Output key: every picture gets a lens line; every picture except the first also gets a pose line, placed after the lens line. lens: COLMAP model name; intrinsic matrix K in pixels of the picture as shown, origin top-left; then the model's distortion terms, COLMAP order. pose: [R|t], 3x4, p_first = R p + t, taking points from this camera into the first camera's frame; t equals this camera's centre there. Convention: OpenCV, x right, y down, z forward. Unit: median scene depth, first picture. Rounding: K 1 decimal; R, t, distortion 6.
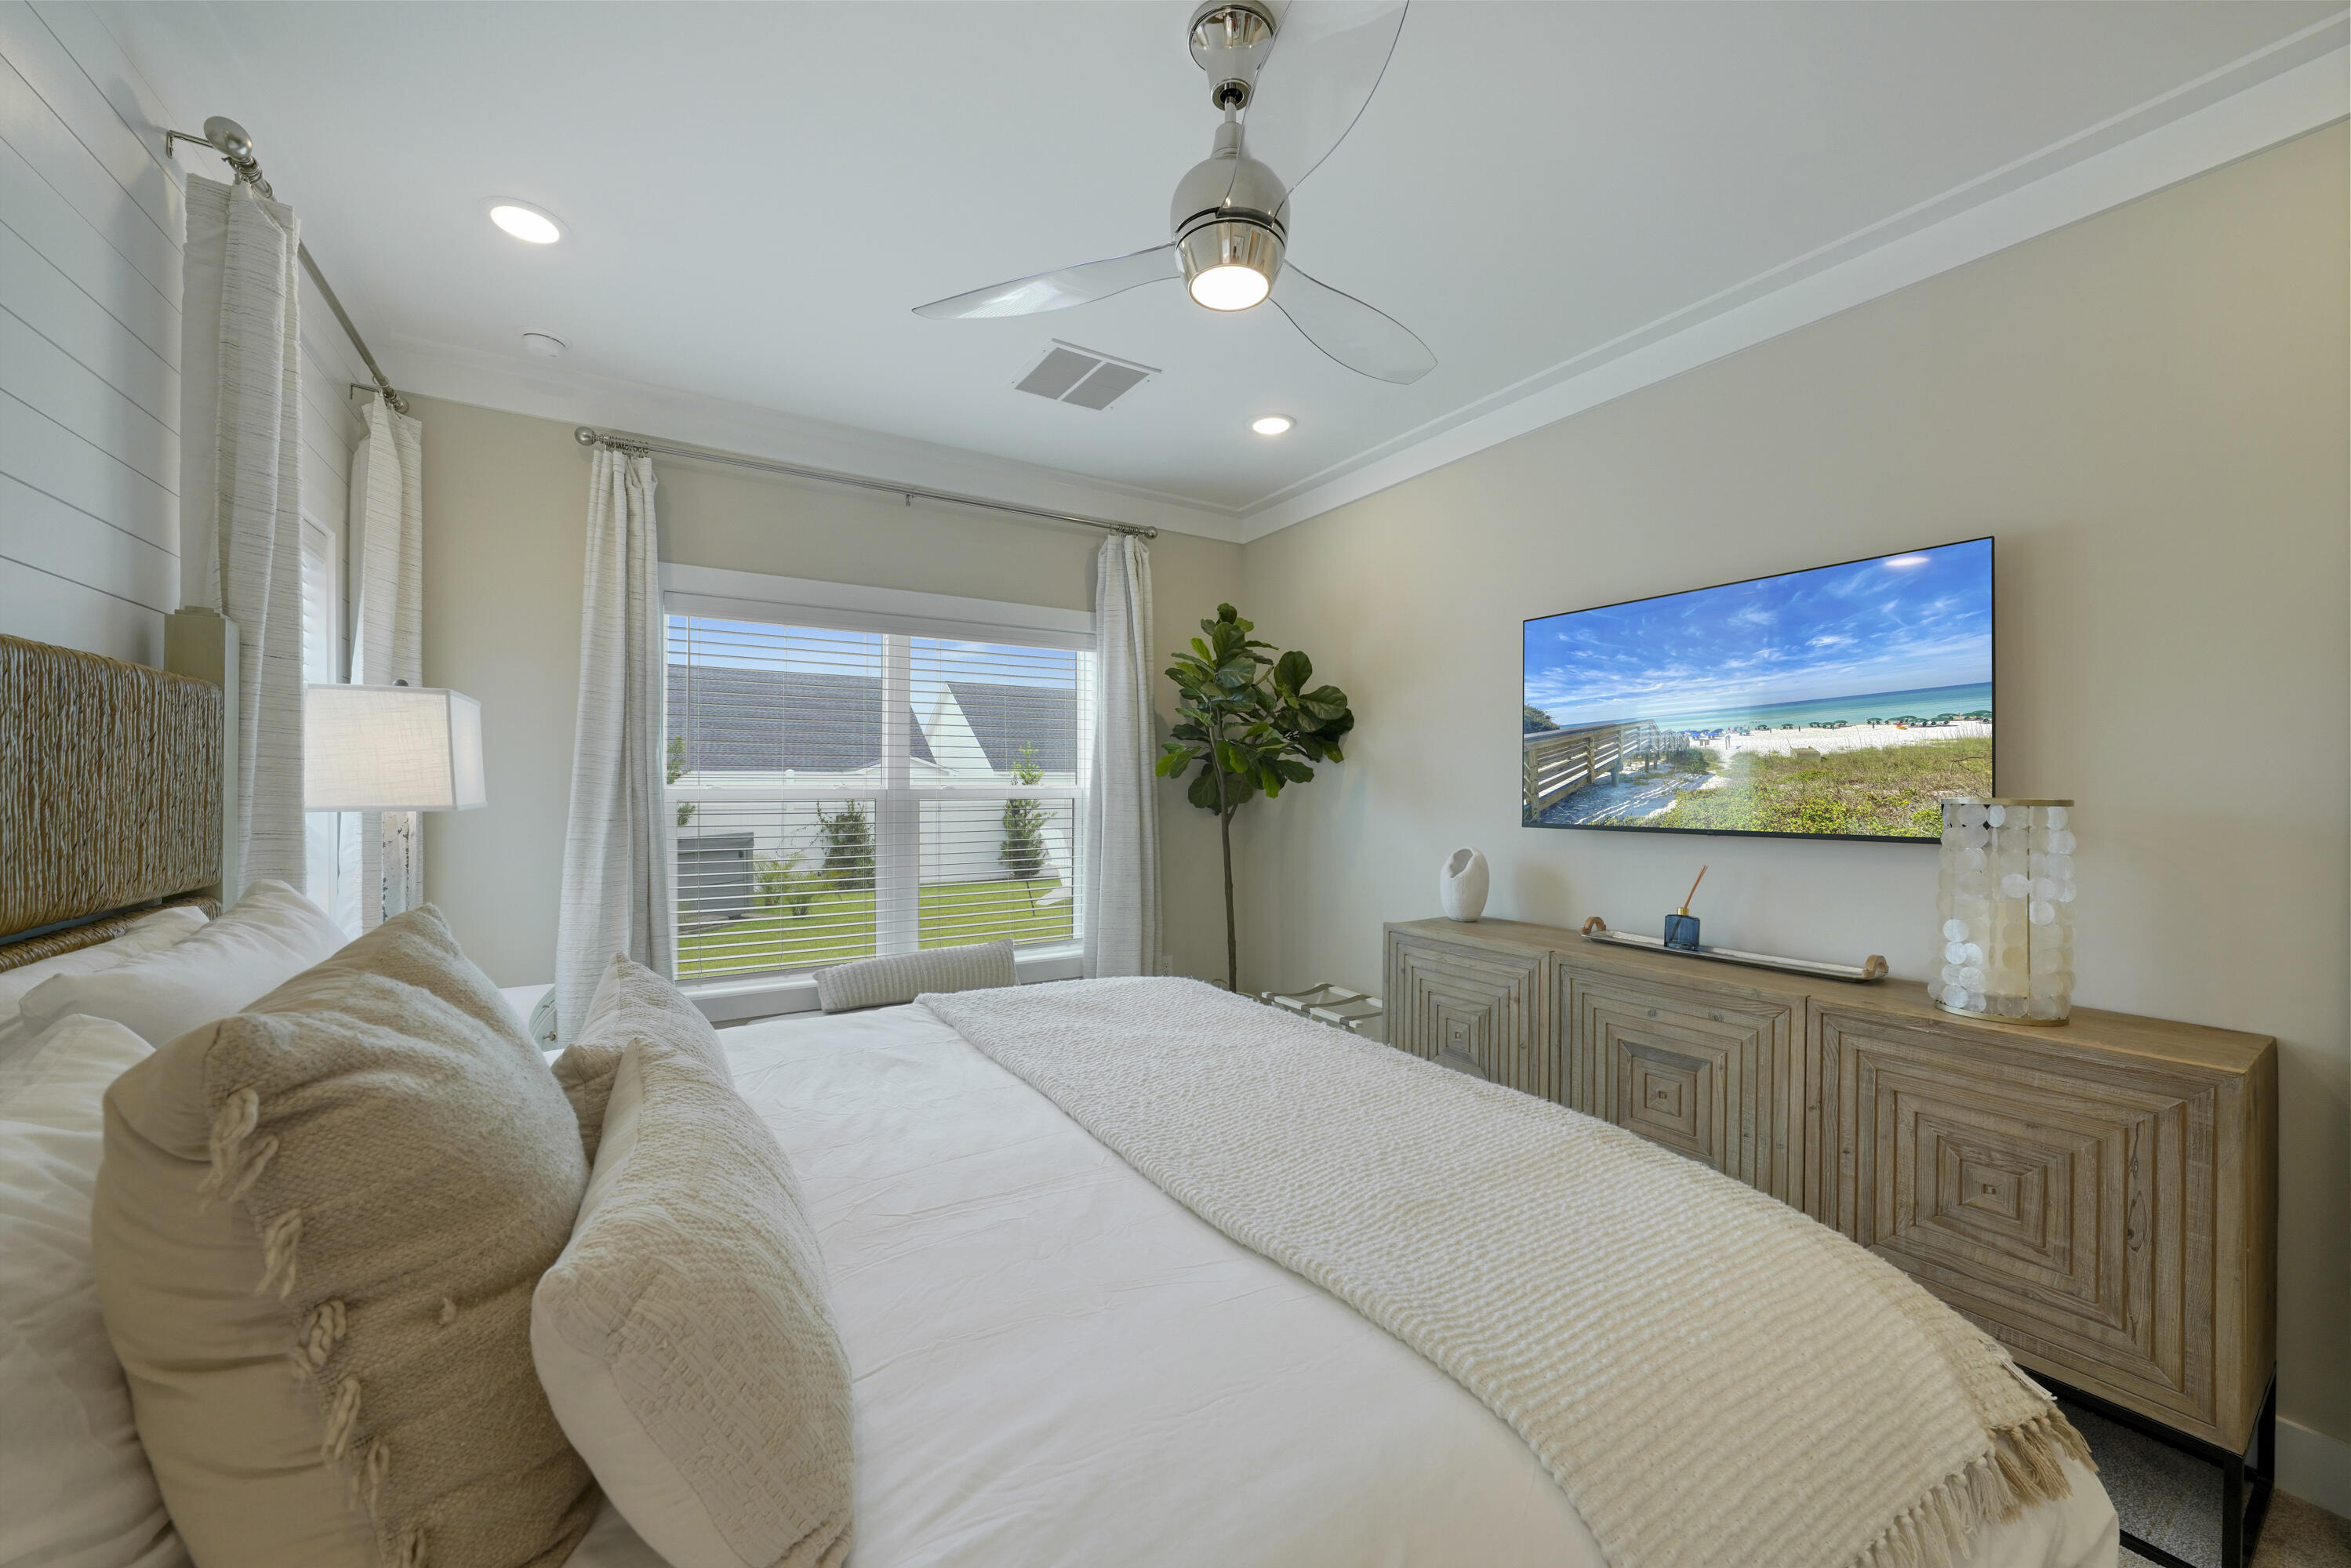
lens RADIAL K [[918.8, 0, 1180.5], [0, 918.8, 790.3], [0, 0, 1]] dist [-0.017625, 0.003870]
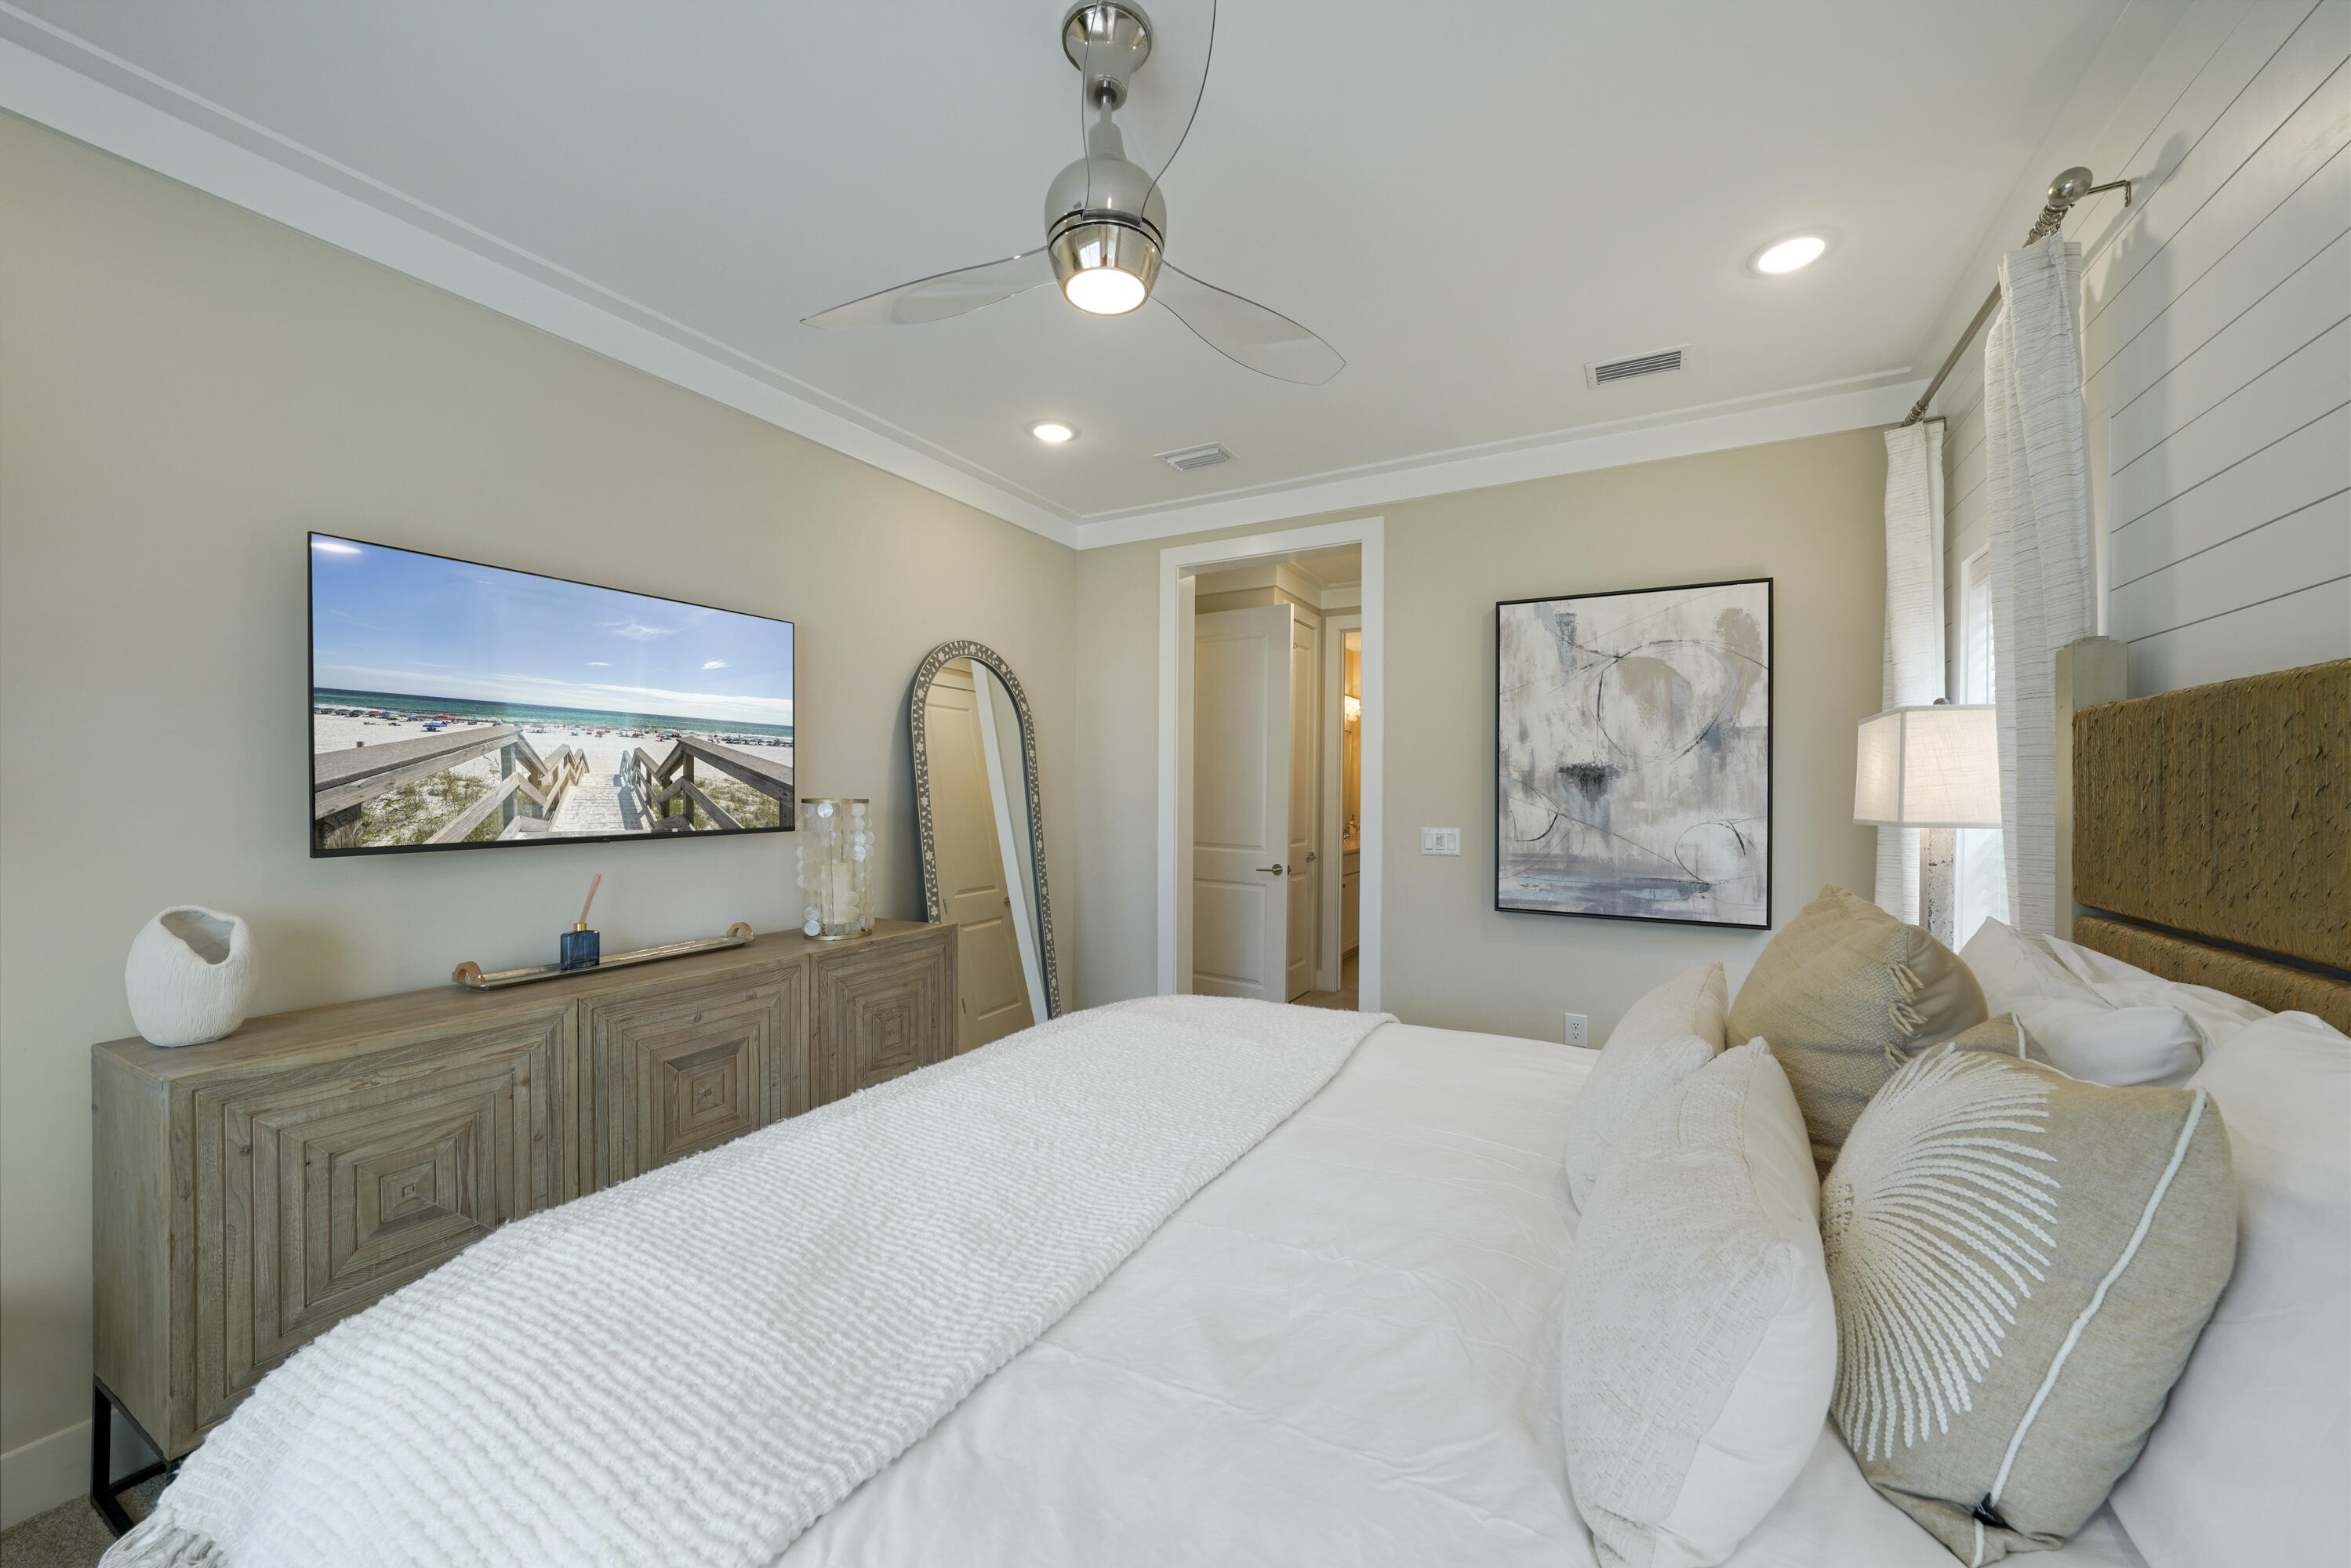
lens RADIAL K [[855.5, 0, 1179.2], [0, 855.5, 790.2], [0, 0, 1]] dist [-0.016326, 0.000275]
pose [[-0.498111, 0.000048, 0.867113, -0.583336], [0.006840, 0.999969, 0.003874, -0.008227], [-0.867086, 0.007860, -0.498096, 1.040233]]
